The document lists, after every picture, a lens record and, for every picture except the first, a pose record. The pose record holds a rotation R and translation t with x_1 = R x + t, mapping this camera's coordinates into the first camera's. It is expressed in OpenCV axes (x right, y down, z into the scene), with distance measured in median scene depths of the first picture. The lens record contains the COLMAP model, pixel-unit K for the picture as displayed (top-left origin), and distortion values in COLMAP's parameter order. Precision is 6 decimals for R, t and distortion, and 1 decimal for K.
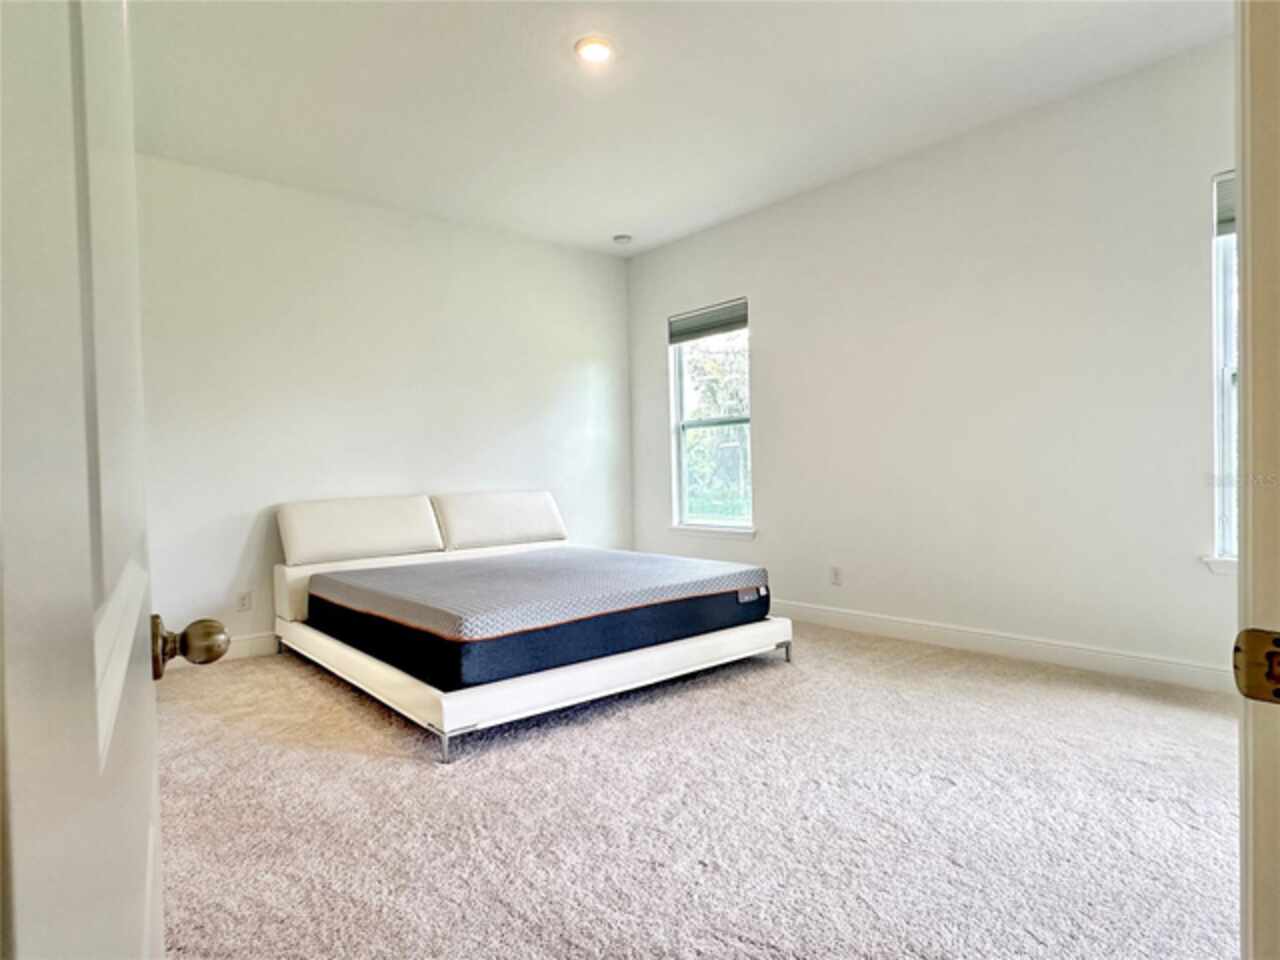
lens RADIAL K [[724.9, 0, 638.0], [0, 724.9, 485.5], [0, 0, 1]] dist [-0.003280, 0.001143]
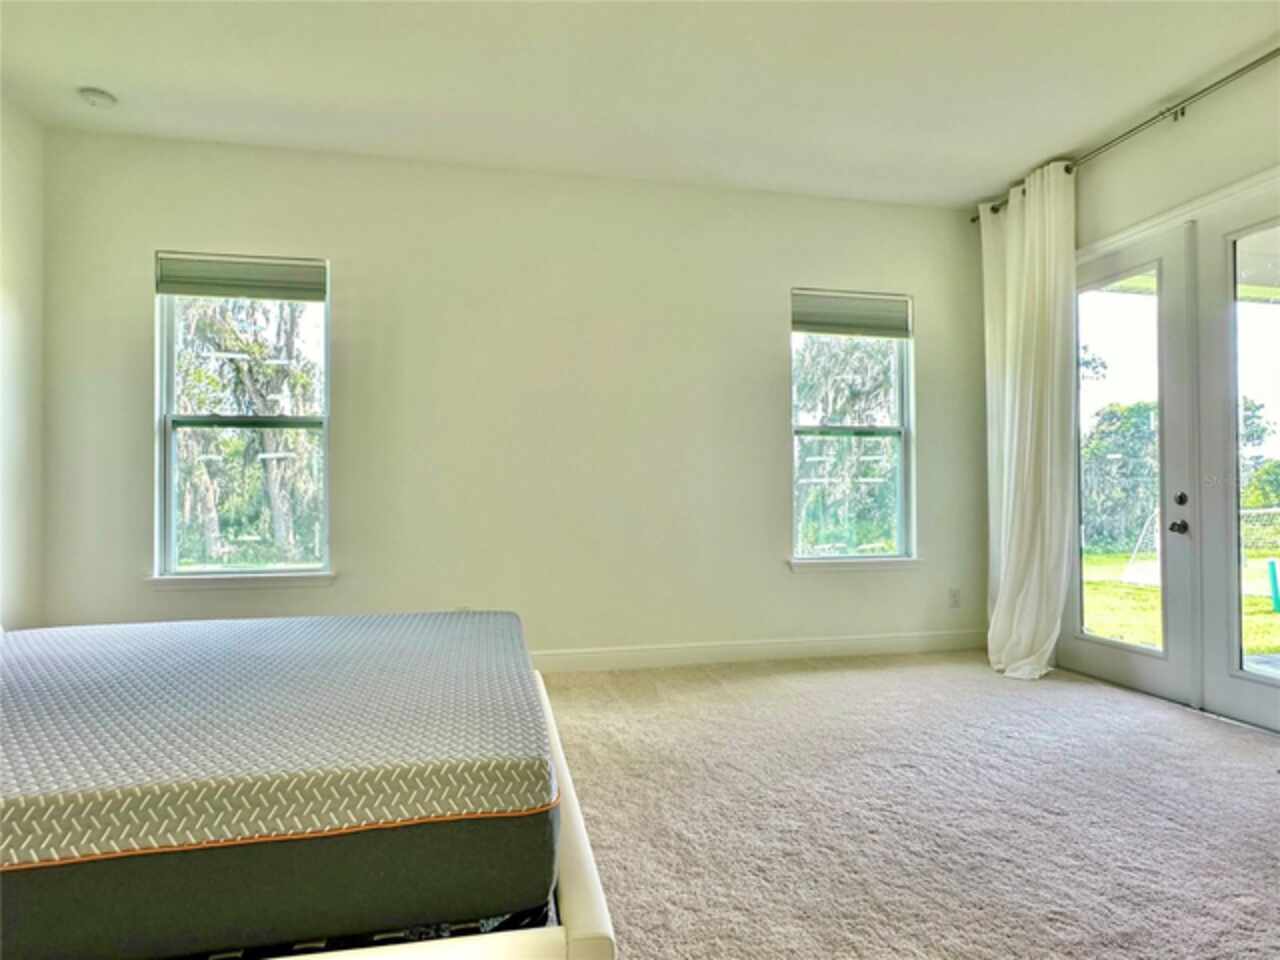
lens RADIAL K [[724.9, 0, 638.0], [0, 724.9, 485.5], [0, 0, 1]] dist [-0.003280, 0.001143]
pose [[0.472587, 0.039242, 0.880410, -0.378258], [0.007949, 0.998778, -0.048785, 0.011927], [-0.881248, 0.030053, 0.471697, 0.402415]]
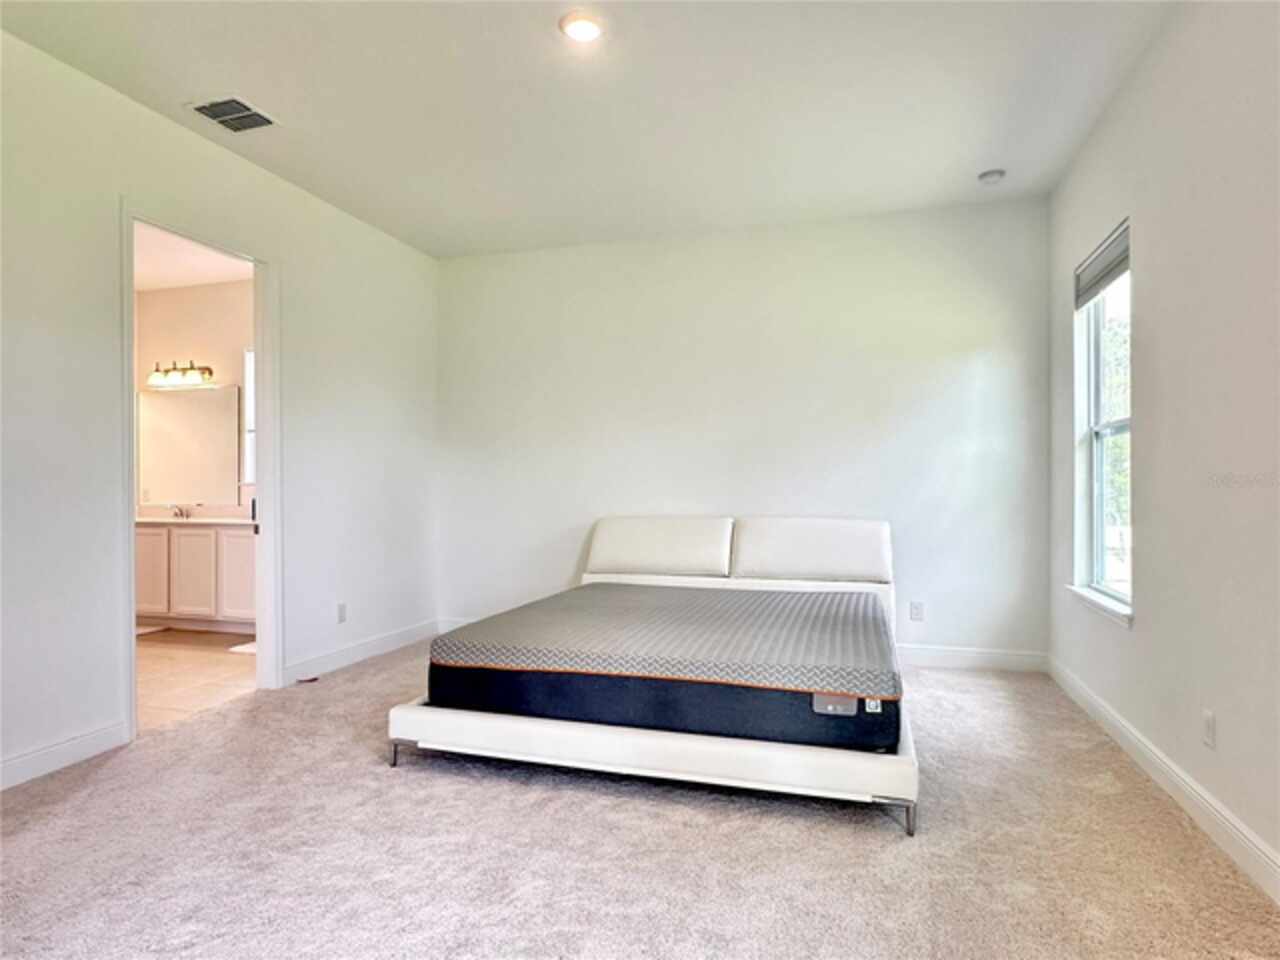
lens RADIAL K [[724.9, 0, 638.0], [0, 724.9, 485.5], [0, 0, 1]] dist [-0.003280, 0.001143]
pose [[0.541735, 0.025197, -0.840171, 0.466695], [-0.027639, 0.999544, 0.012155, -0.038659], [0.840095, 0.016637, 0.542185, 0.381827]]
